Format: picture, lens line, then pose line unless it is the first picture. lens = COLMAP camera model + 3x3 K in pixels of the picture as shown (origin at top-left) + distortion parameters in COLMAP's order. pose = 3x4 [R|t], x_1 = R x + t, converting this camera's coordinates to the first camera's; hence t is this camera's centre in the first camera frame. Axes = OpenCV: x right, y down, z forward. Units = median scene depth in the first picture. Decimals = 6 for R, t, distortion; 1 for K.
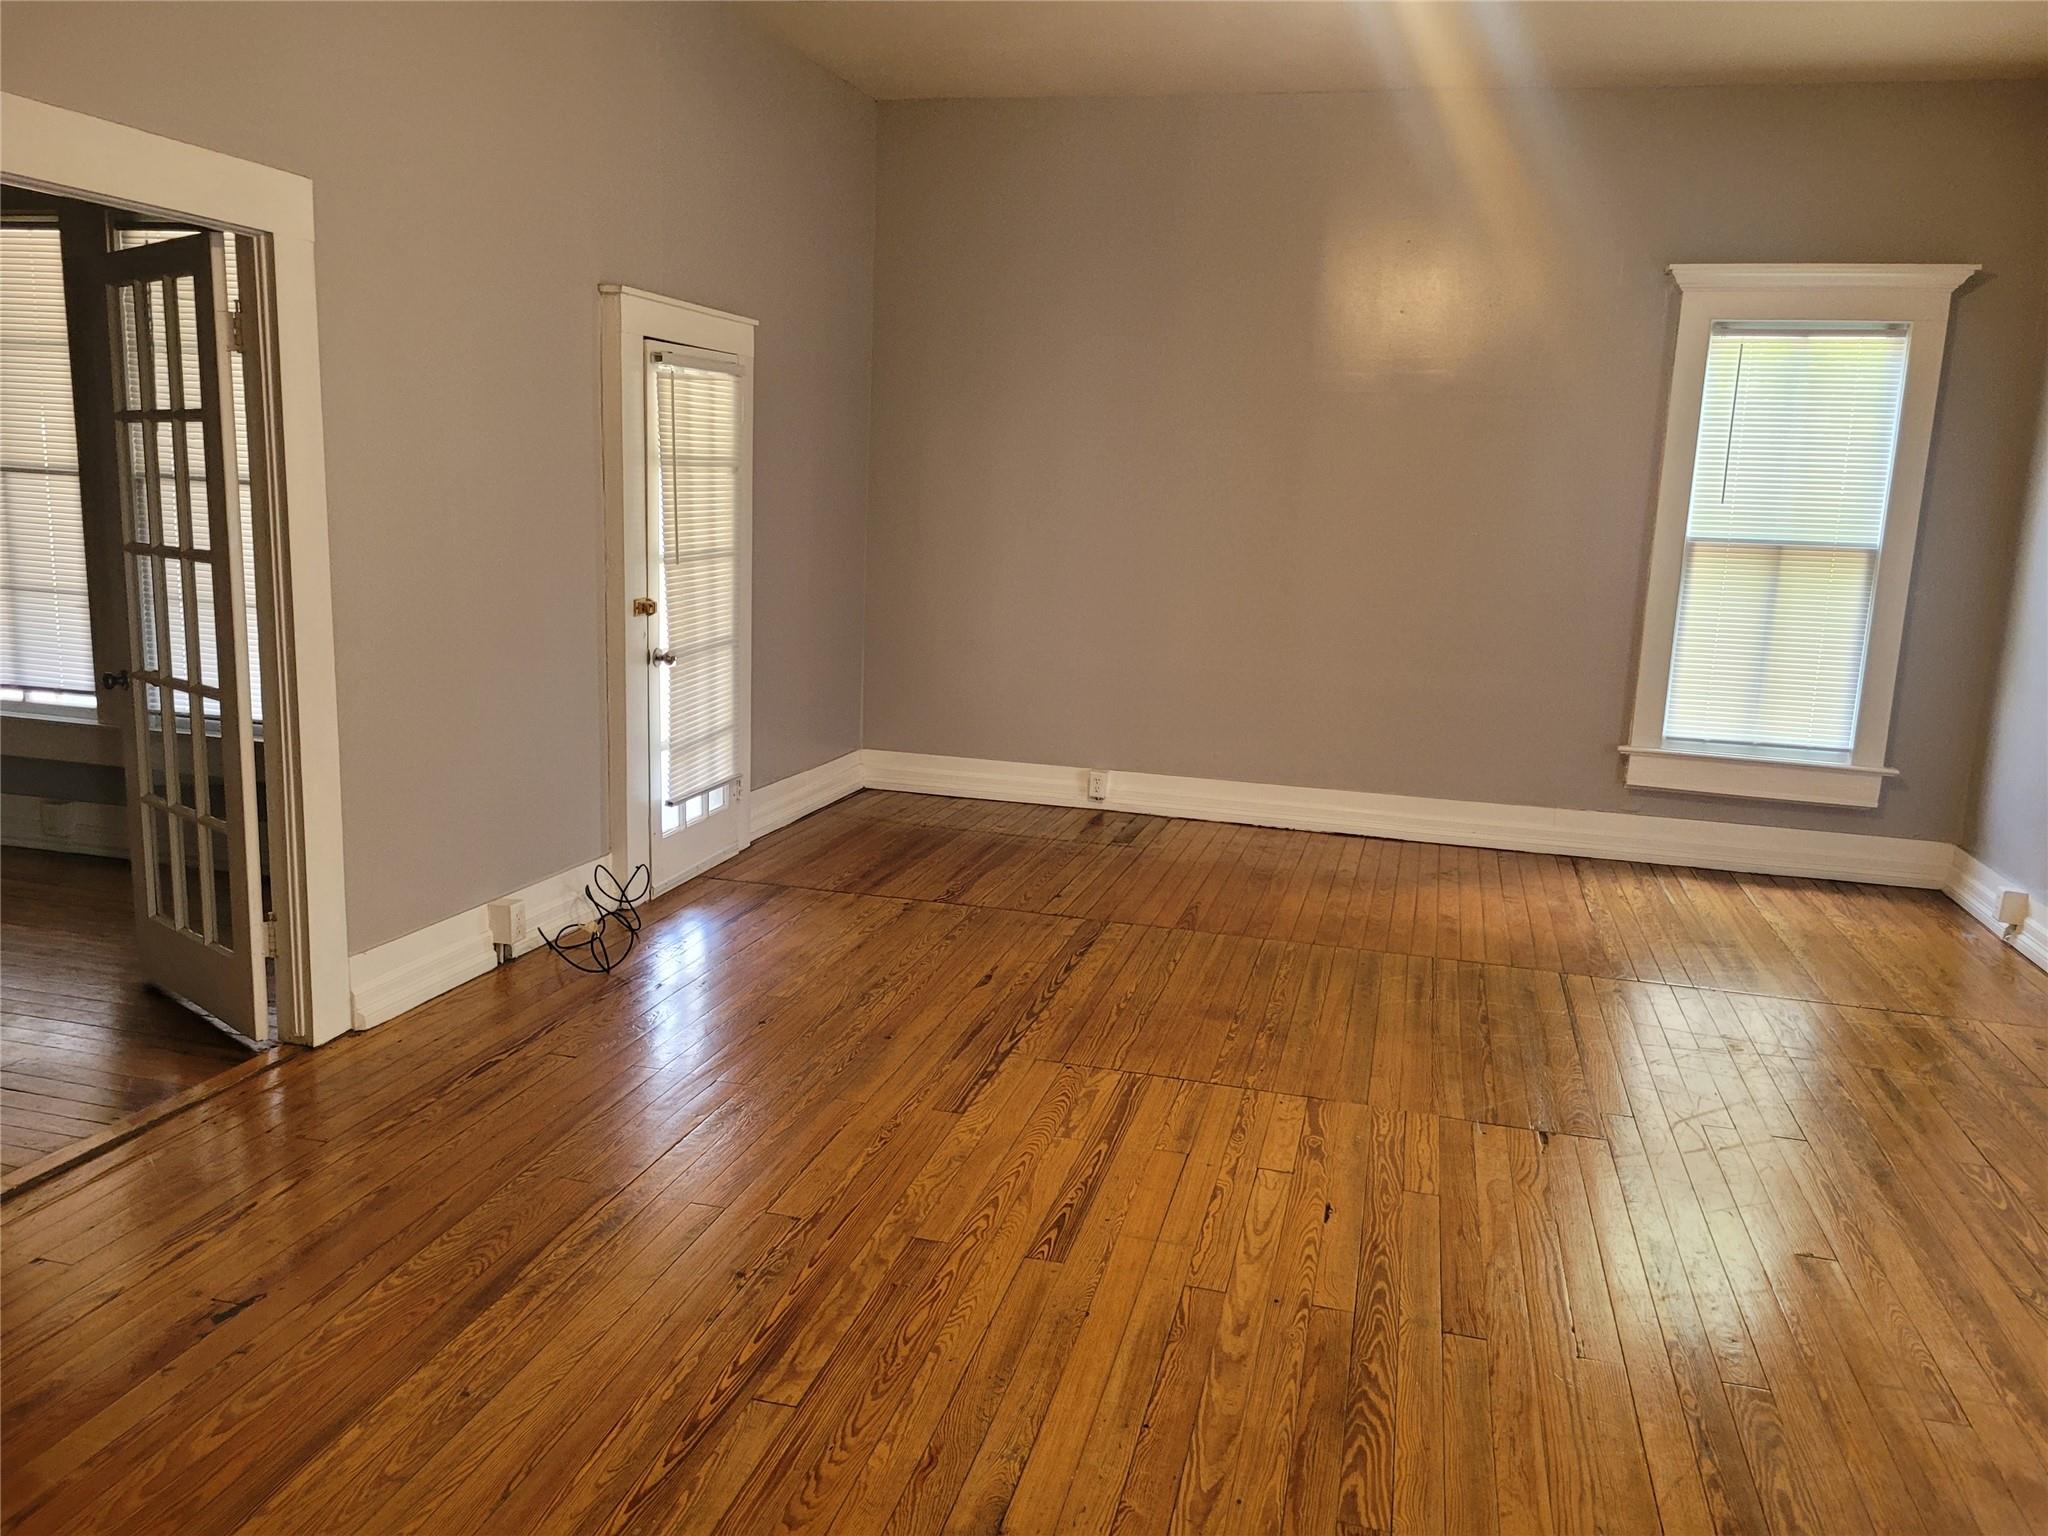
lens RADIAL K [[1599.2, 0, 1024.0], [0, 1599.2, 768.0], [0, 0, 1]] dist [0.056976, -0.002257]
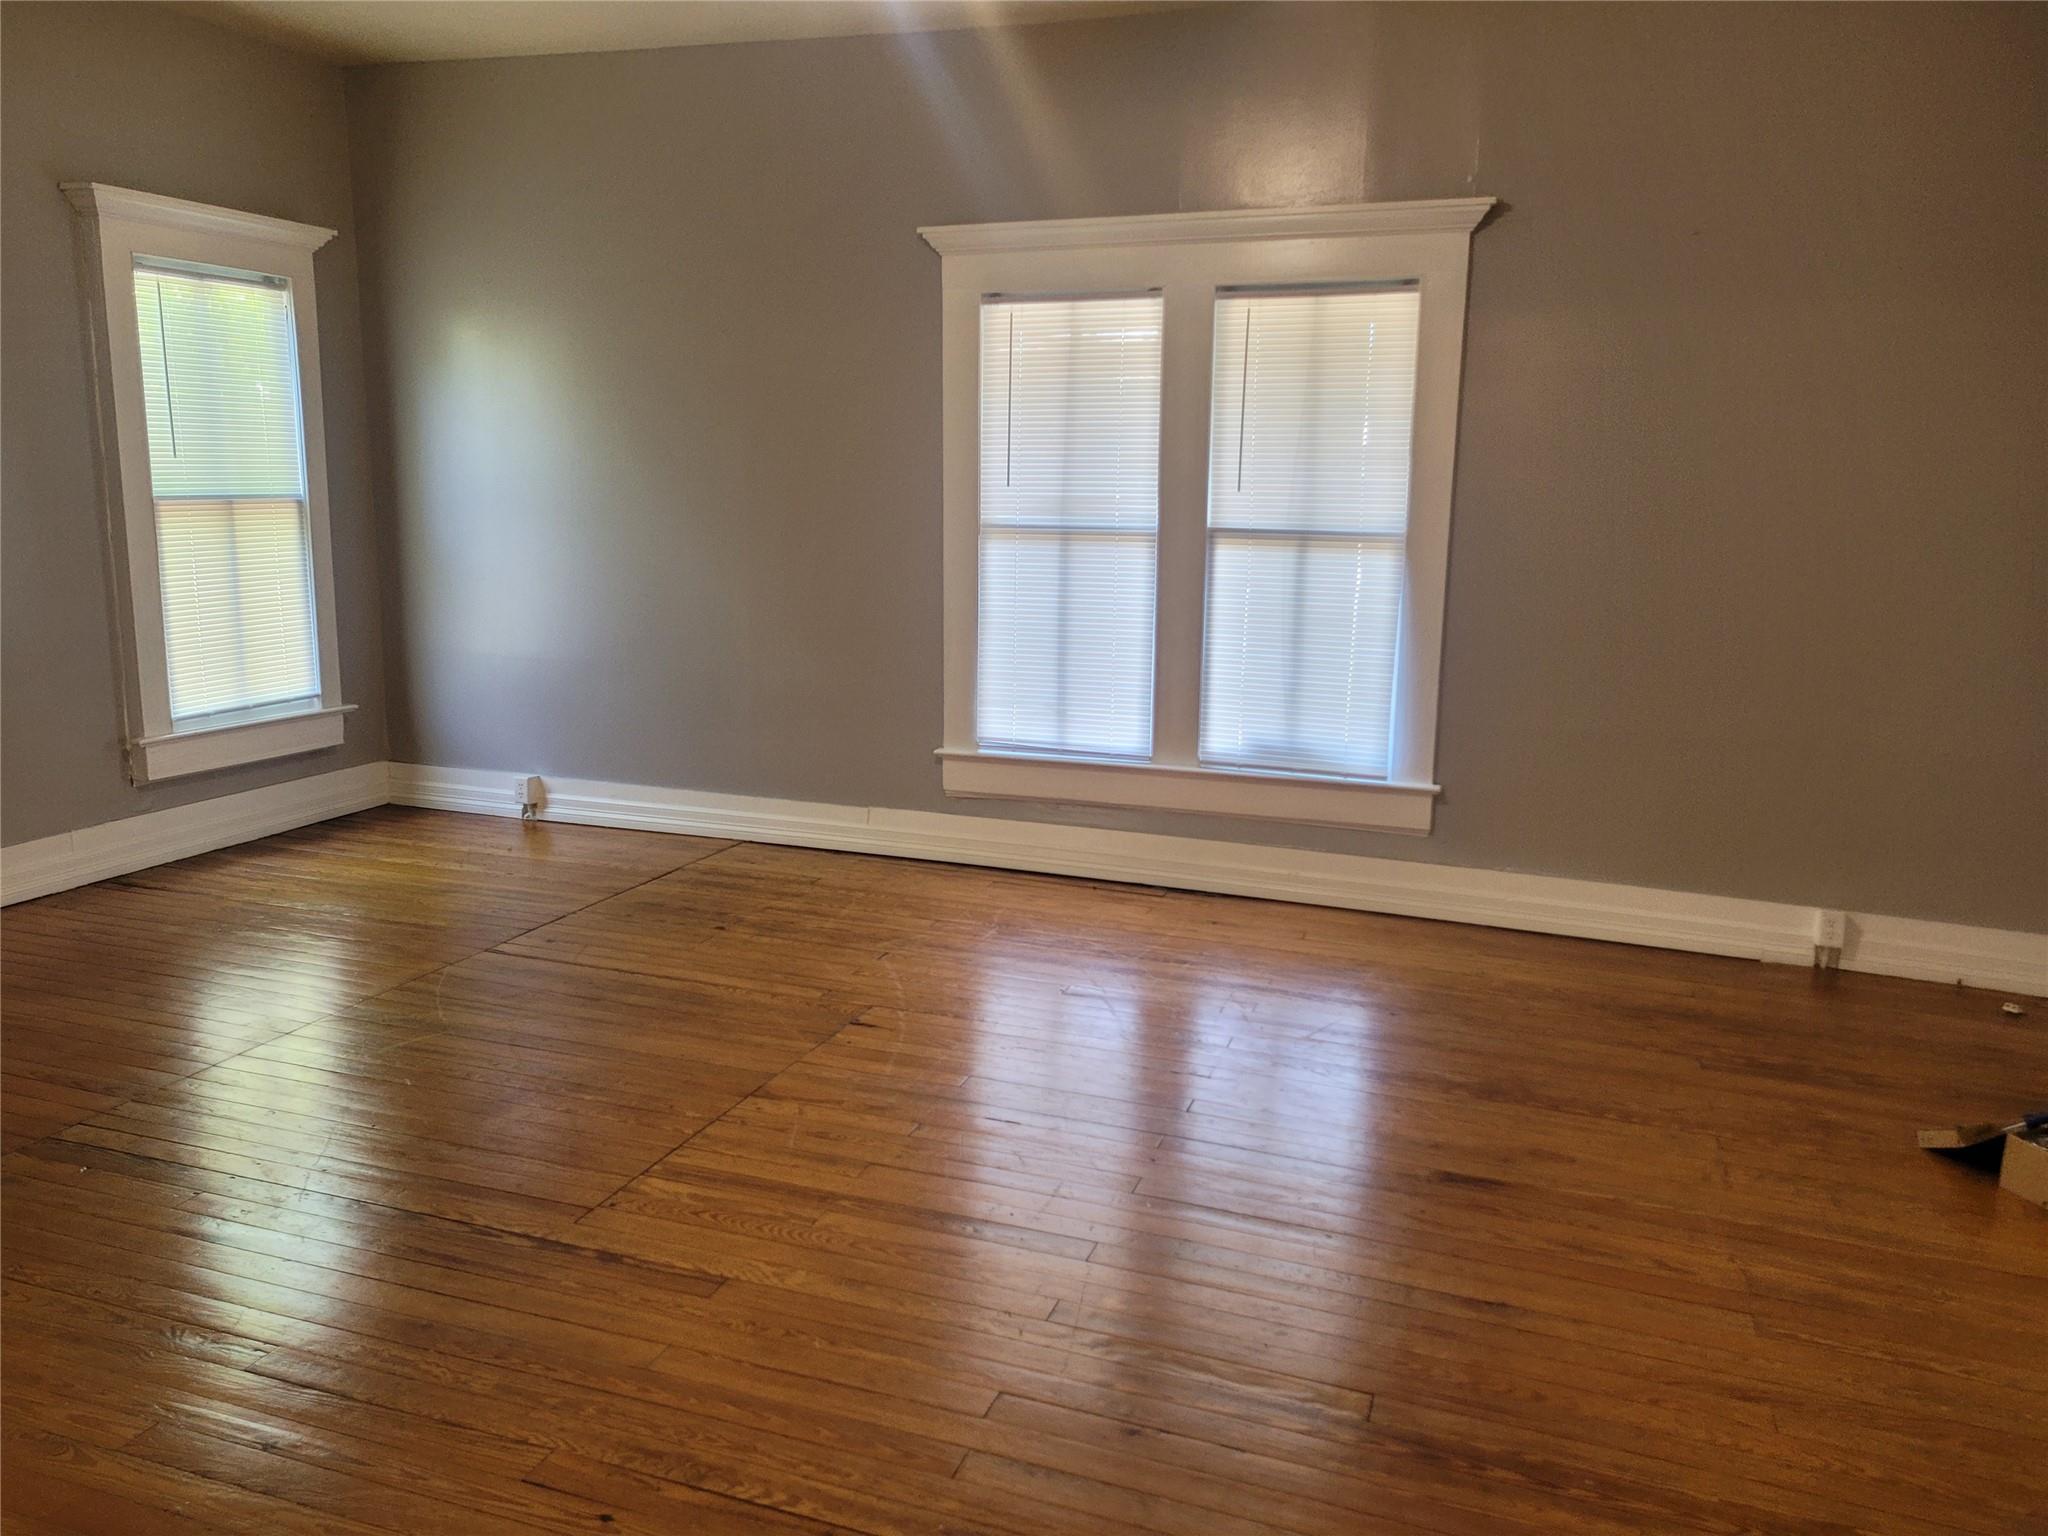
lens RADIAL K [[1599.2, 0, 1024.0], [0, 1599.2, 768.0], [0, 0, 1]] dist [0.056976, -0.002257]
pose [[0.061508, -0.222231, 0.973052, -0.484553], [0.163965, 0.963903, 0.209777, -0.111096], [-0.984547, 0.146643, 0.095726, 0.479123]]
